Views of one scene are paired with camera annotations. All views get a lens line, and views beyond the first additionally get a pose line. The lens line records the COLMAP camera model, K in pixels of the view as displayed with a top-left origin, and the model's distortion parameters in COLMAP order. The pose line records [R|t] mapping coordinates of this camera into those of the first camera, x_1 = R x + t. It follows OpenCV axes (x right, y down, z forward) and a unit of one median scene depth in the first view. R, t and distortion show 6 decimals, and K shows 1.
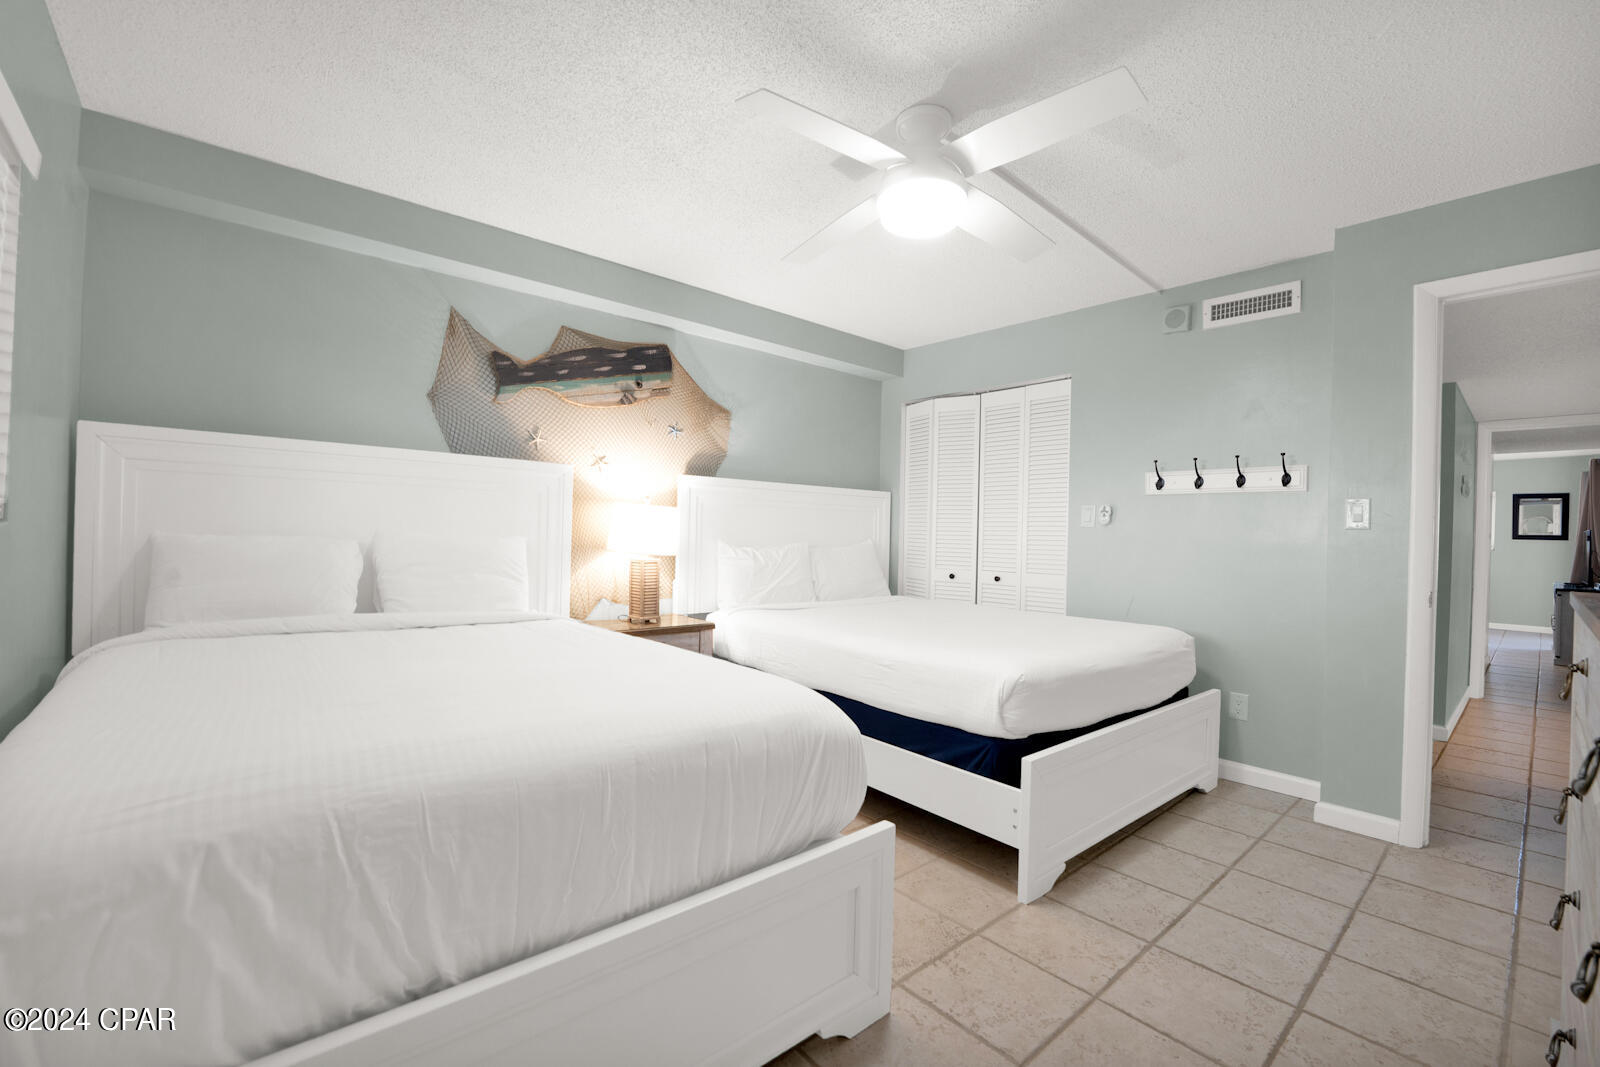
lens RADIAL K [[665.3, 0, 800.0], [0, 665.3, 533.5], [0, 0, 1]] dist [-0.016916, 0.000308]
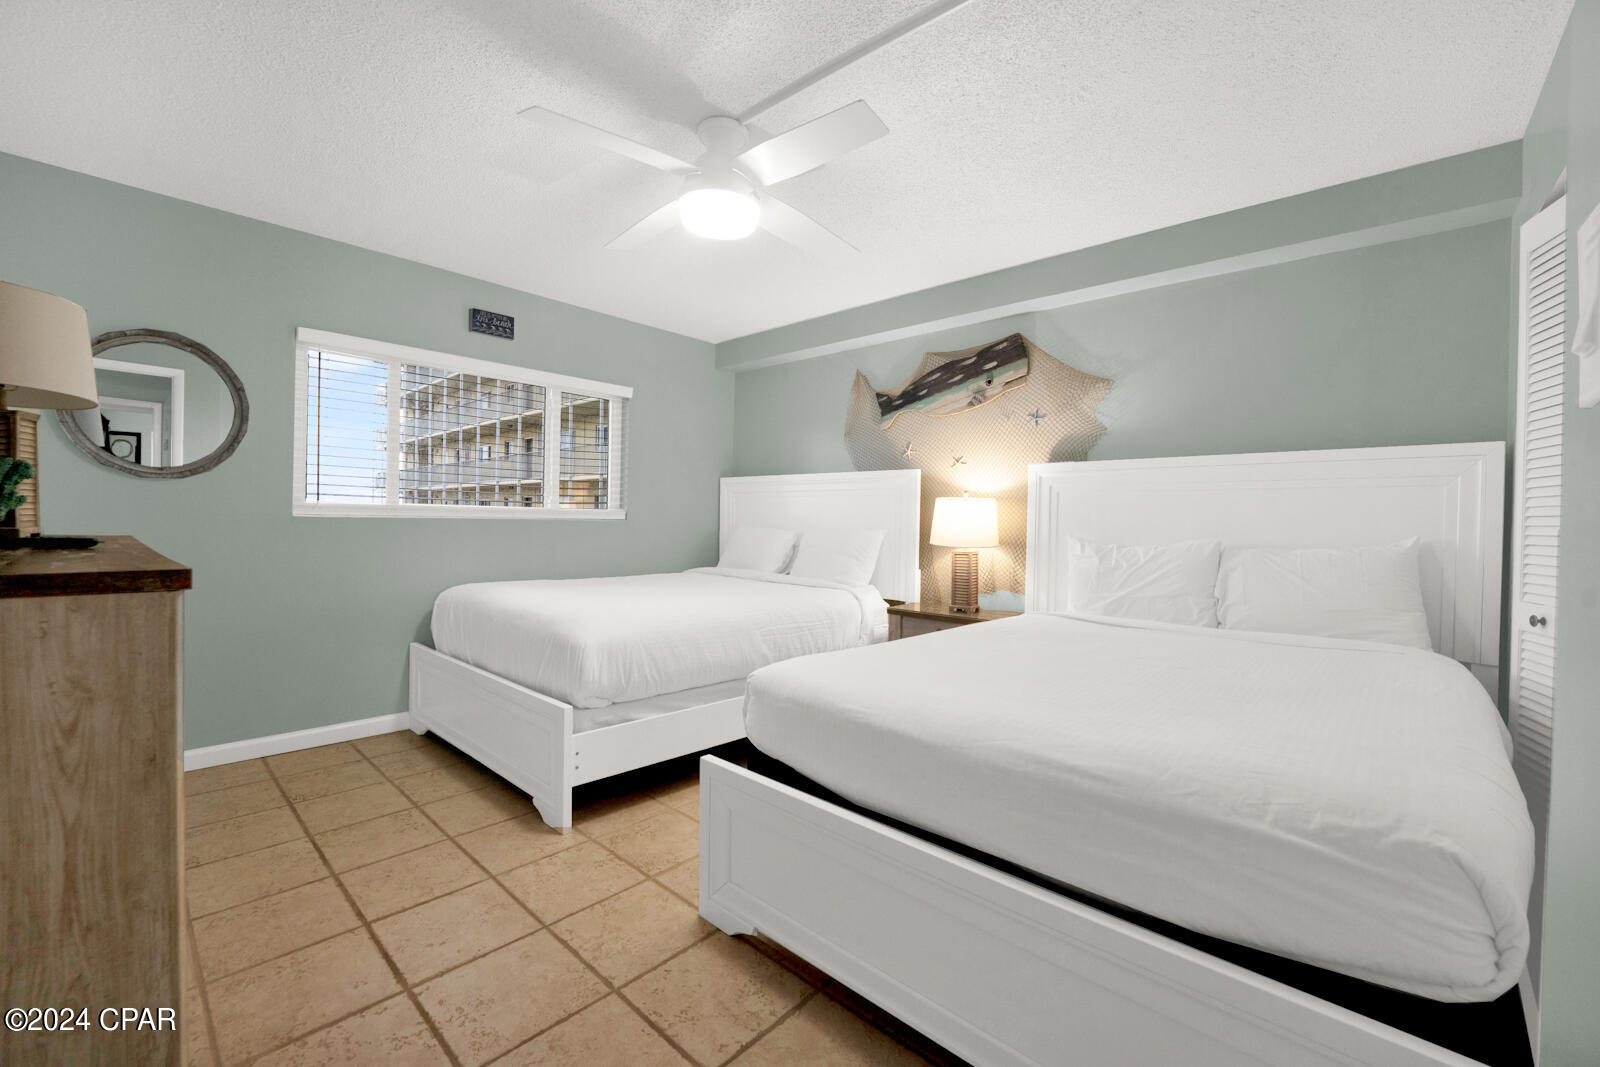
lens RADIAL K [[665.3, 0, 800.0], [0, 665.3, 533.5], [0, 0, 1]] dist [-0.016916, 0.000308]
pose [[0.109985, -0.006546, -0.993912, 0.792470], [-0.017511, 0.999810, -0.008522, 0.024698], [0.993779, 0.018341, 0.109850, 0.639987]]
